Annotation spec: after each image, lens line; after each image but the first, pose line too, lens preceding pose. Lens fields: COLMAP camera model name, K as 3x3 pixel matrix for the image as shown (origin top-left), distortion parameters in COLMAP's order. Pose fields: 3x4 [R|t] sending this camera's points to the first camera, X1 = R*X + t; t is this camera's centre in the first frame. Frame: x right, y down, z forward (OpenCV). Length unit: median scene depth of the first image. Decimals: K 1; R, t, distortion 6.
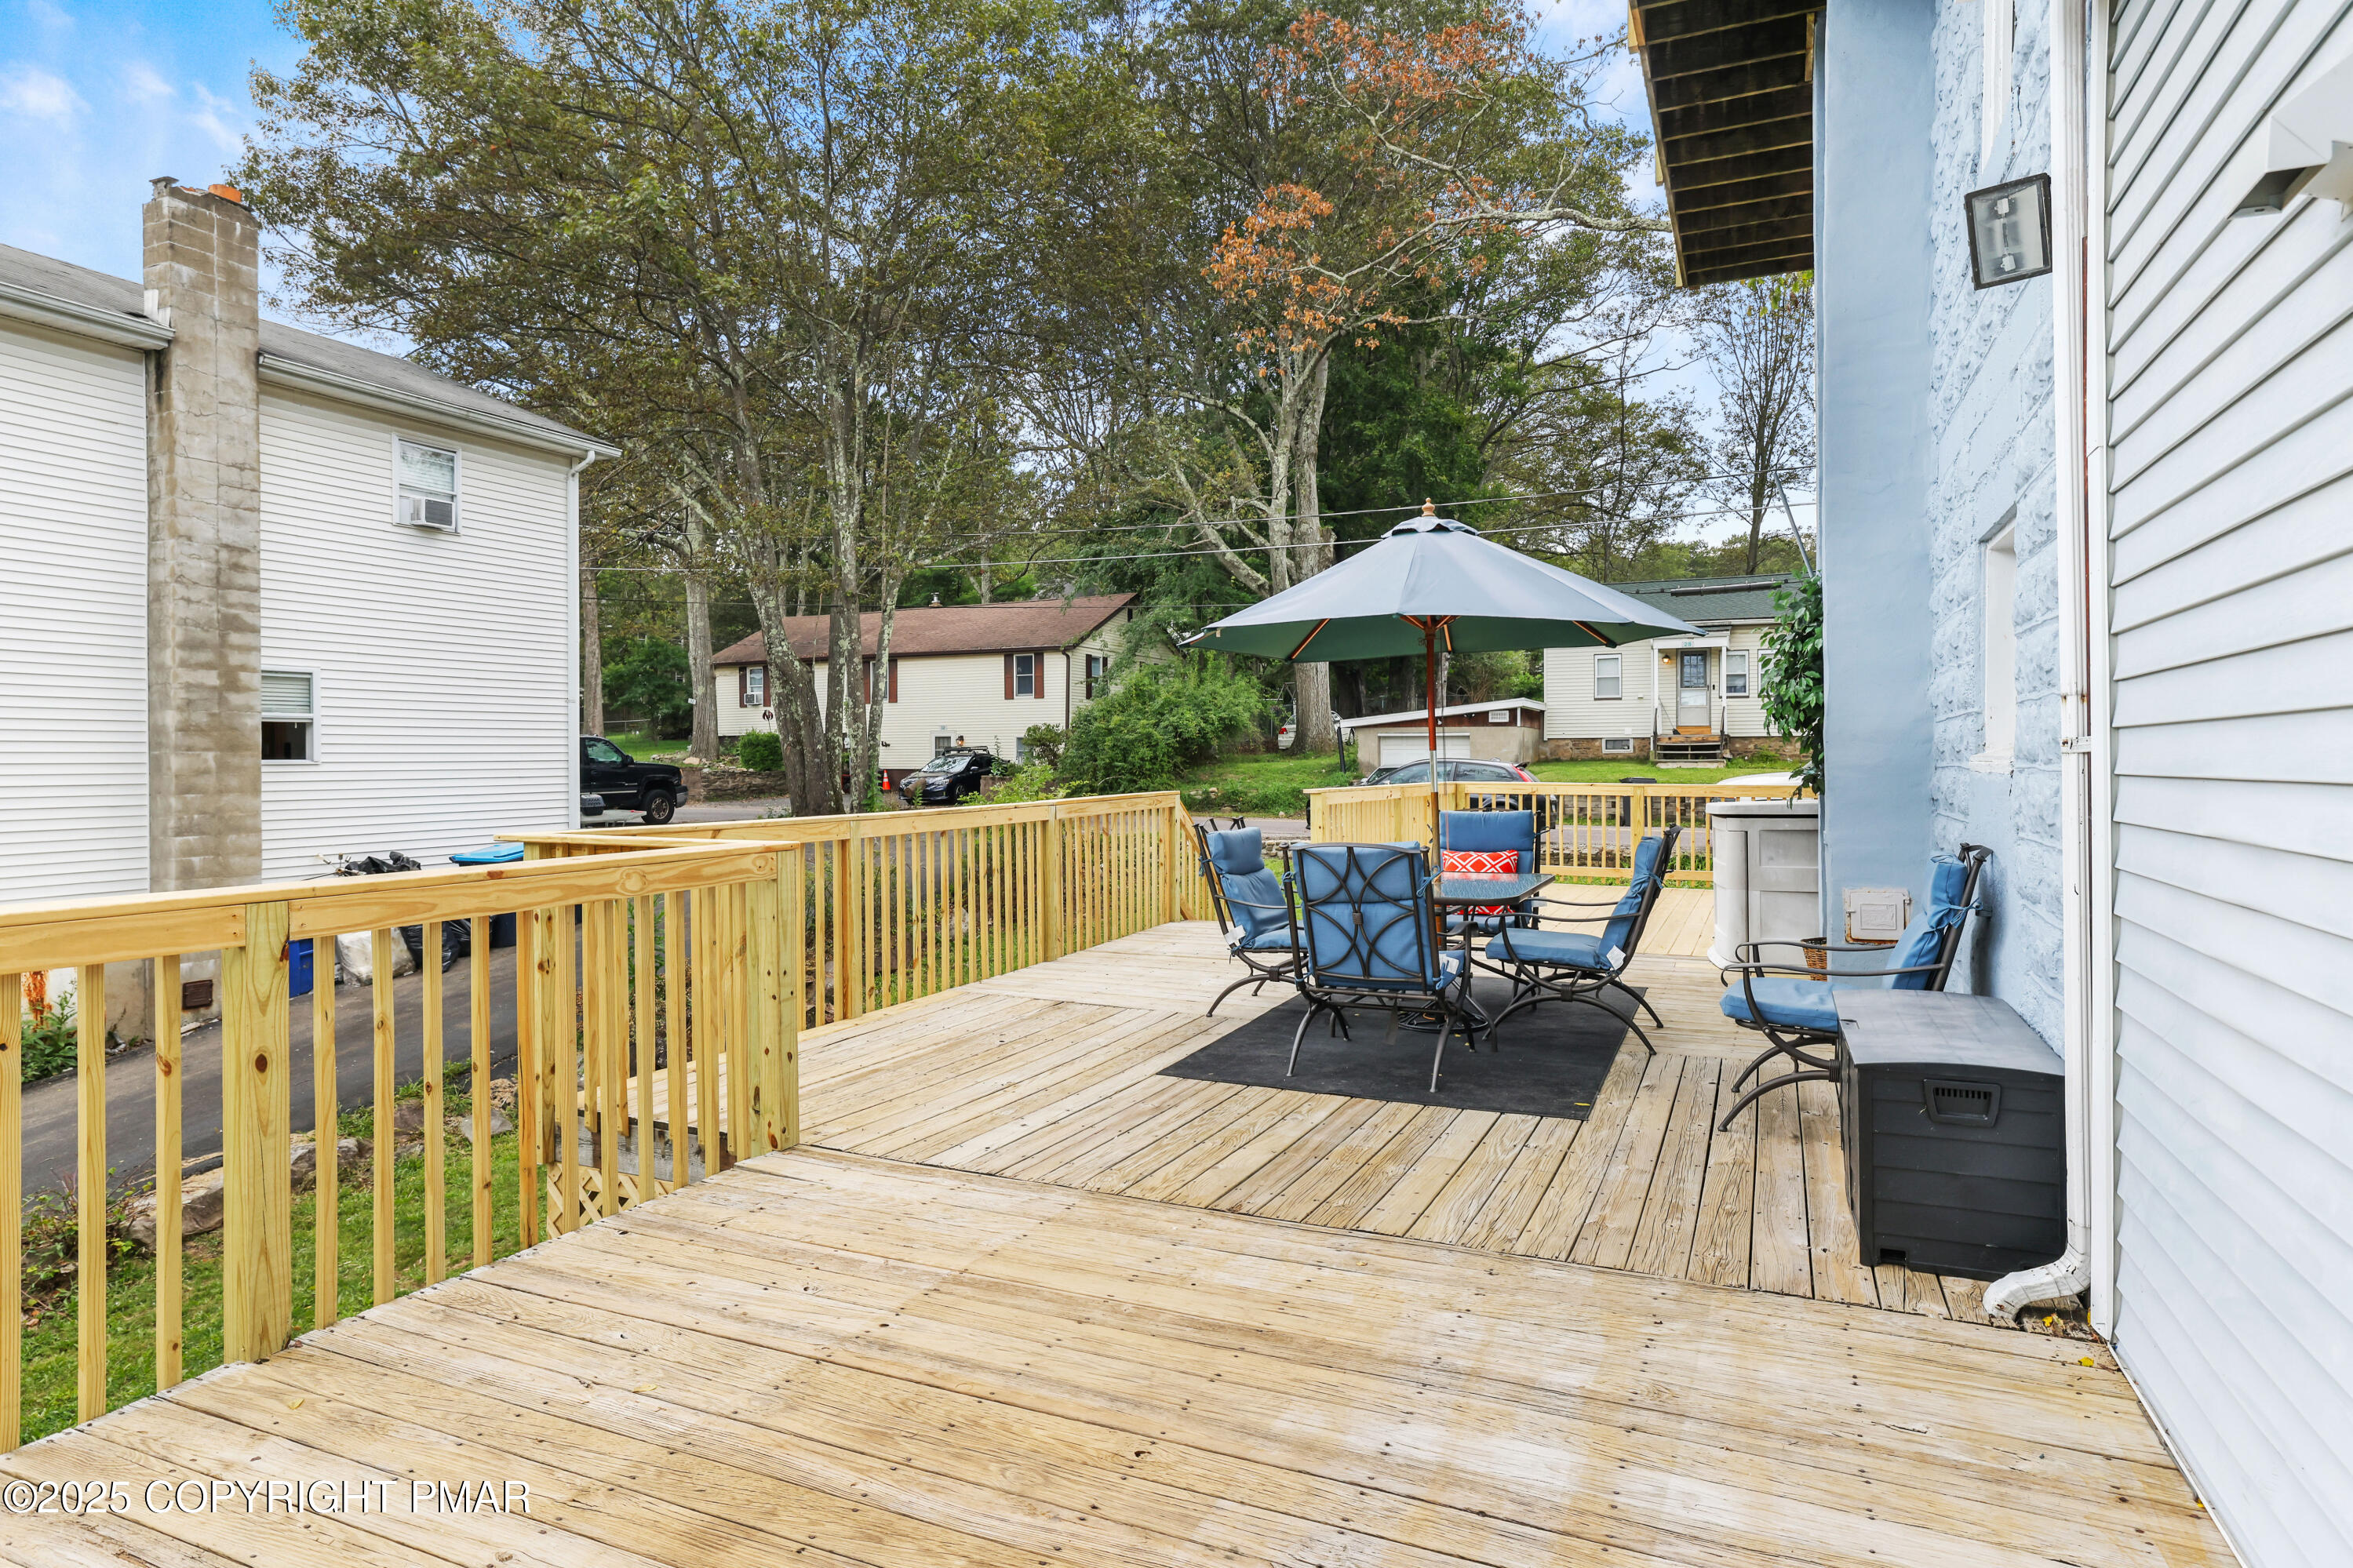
lens RADIAL K [[1304.0, 0, 1187.6], [0, 1304.0, 768.2], [0, 0, 1]] dist [-0.015743, 0.000849]
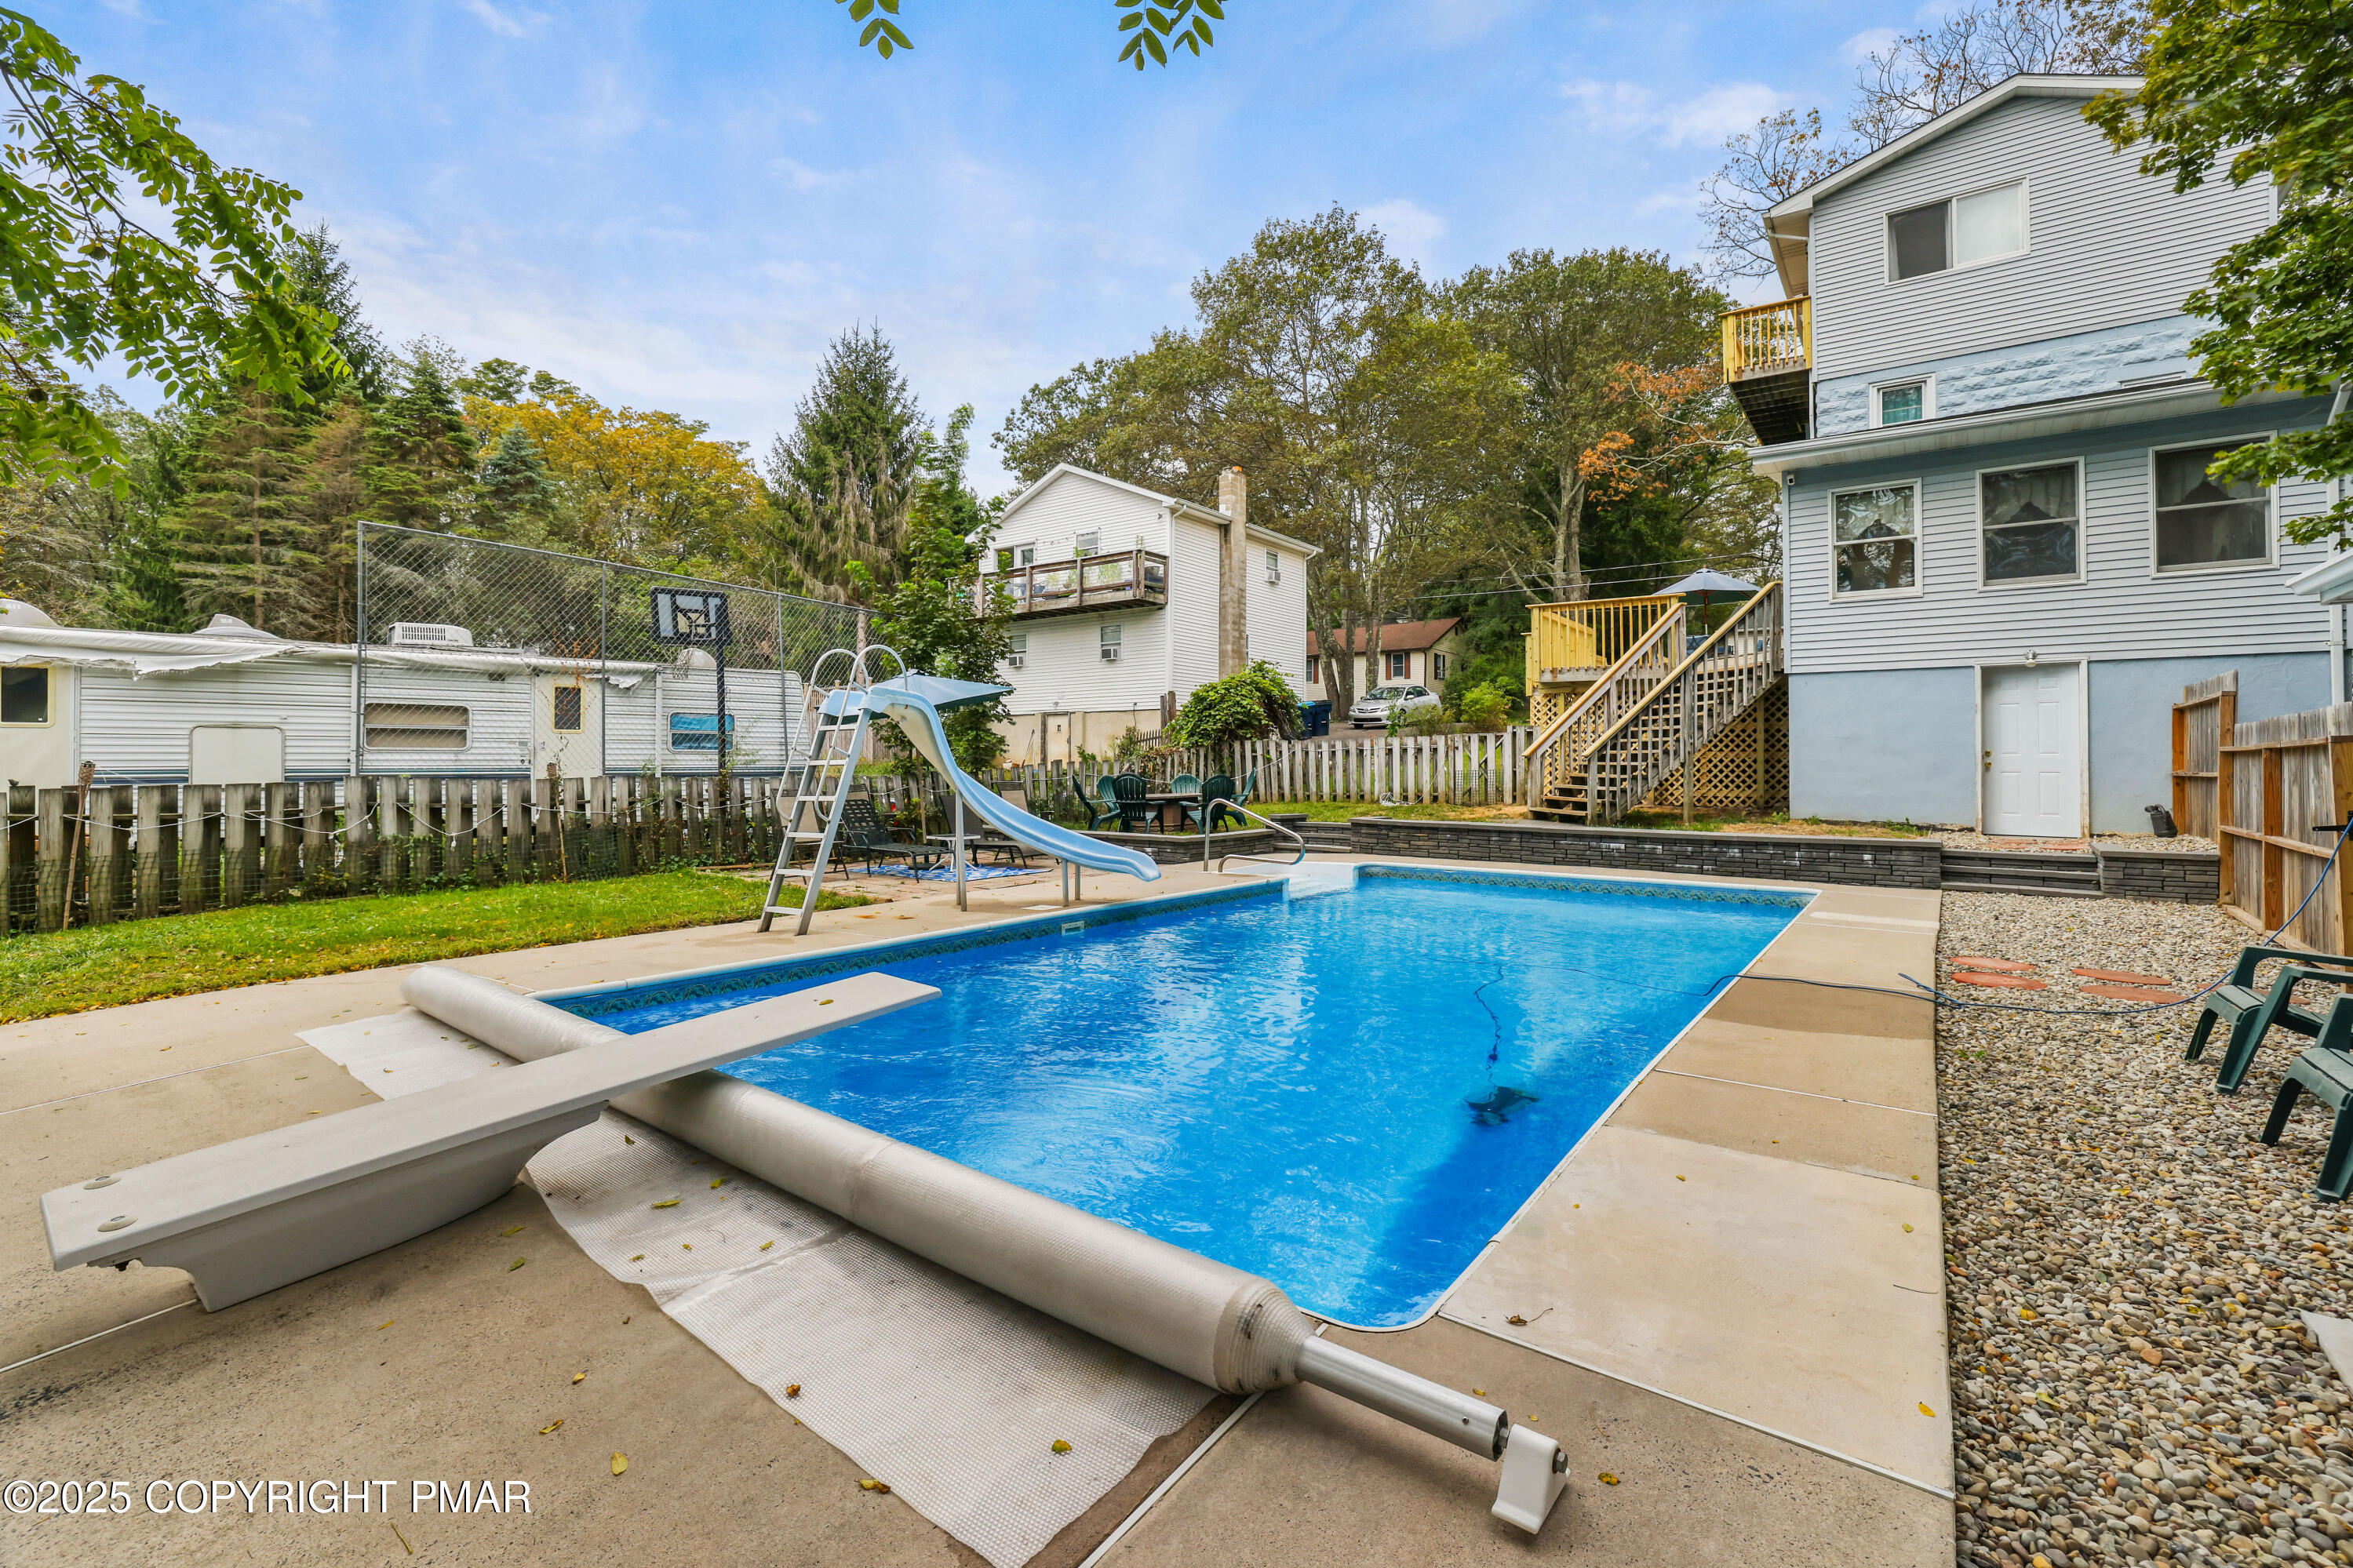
lens RADIAL K [[1020.4, 0, 1170.2], [0, 1020.4, 739.1], [0, 0, 1]] dist [-0.027804, 0.007308]
pose [[0.974022, 0.003367, -0.226427, -0.118791], [-0.010997, 0.999413, -0.032447, 0.076185], [0.226185, 0.034094, 0.973487, -0.399224]]
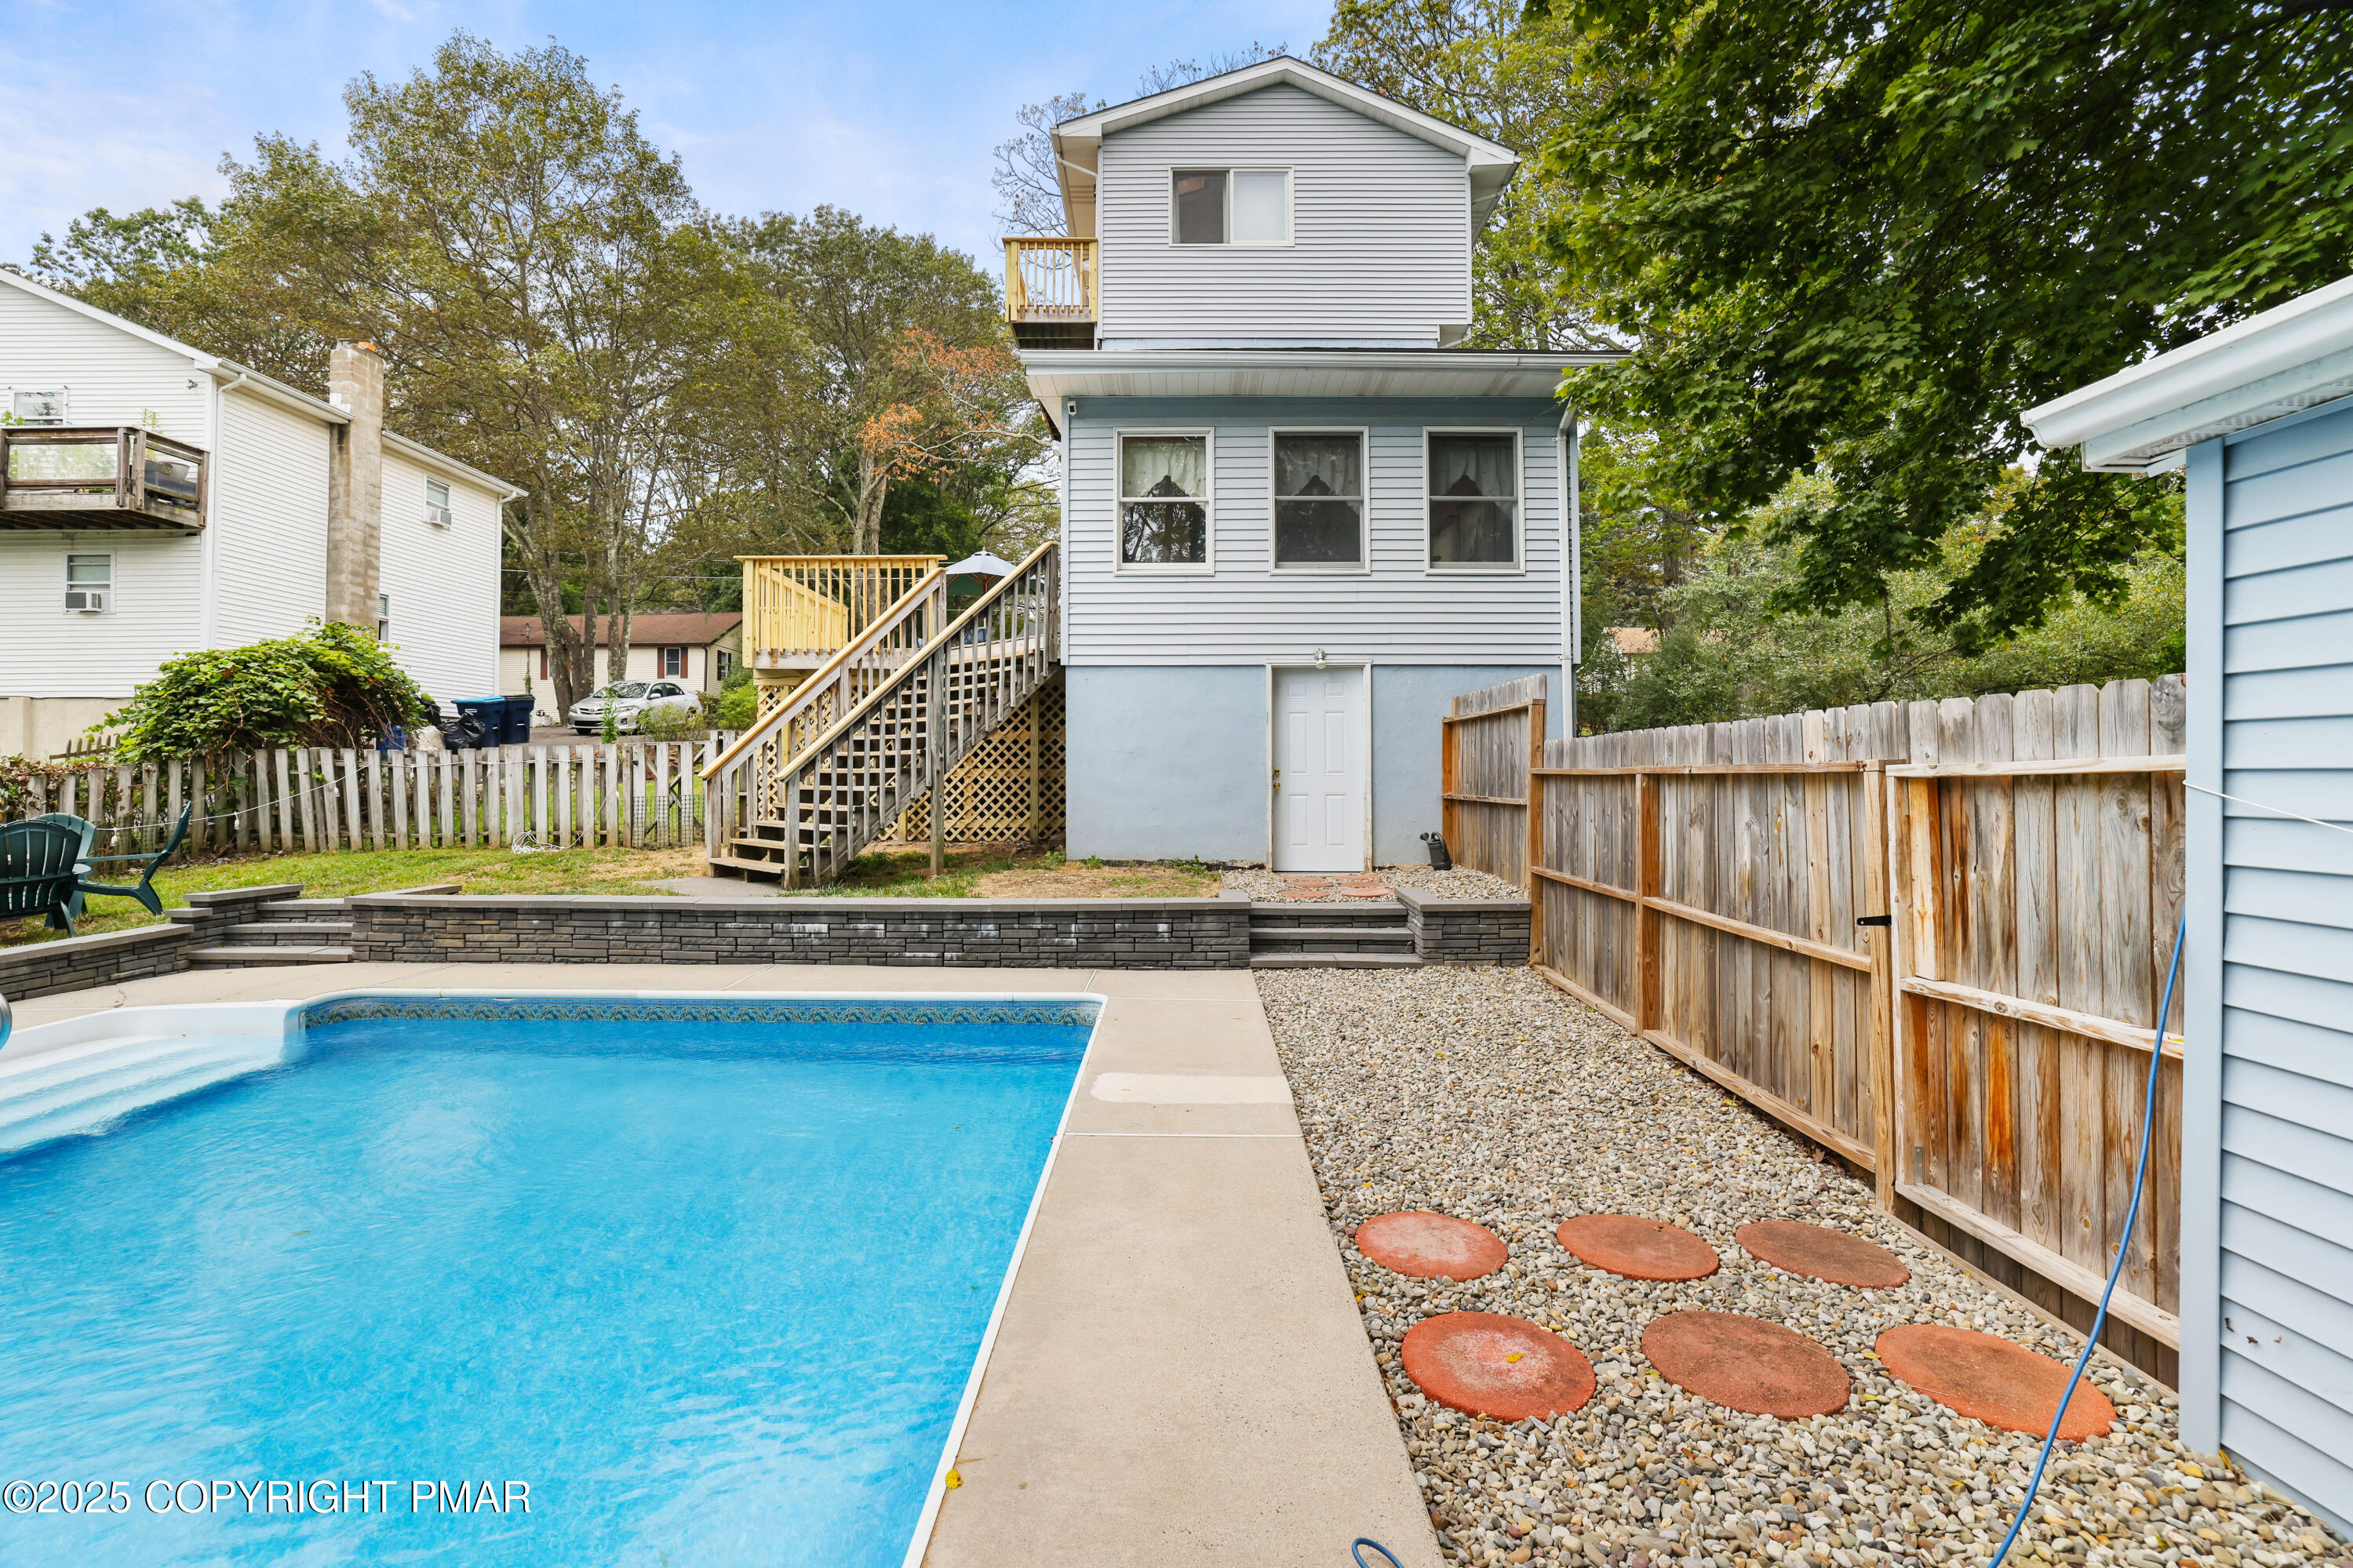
lens RADIAL K [[1020.4, 0, 1167.7], [0, 1020.4, 764.2], [0, 0, 1]] dist [-0.027804, 0.007308]
pose [[0.915601, 0.005977, 0.402043, -0.077009], [0.002452, 0.999788, -0.020448, 0.071357], [-0.402080, 0.019709, 0.915393, -0.278655]]
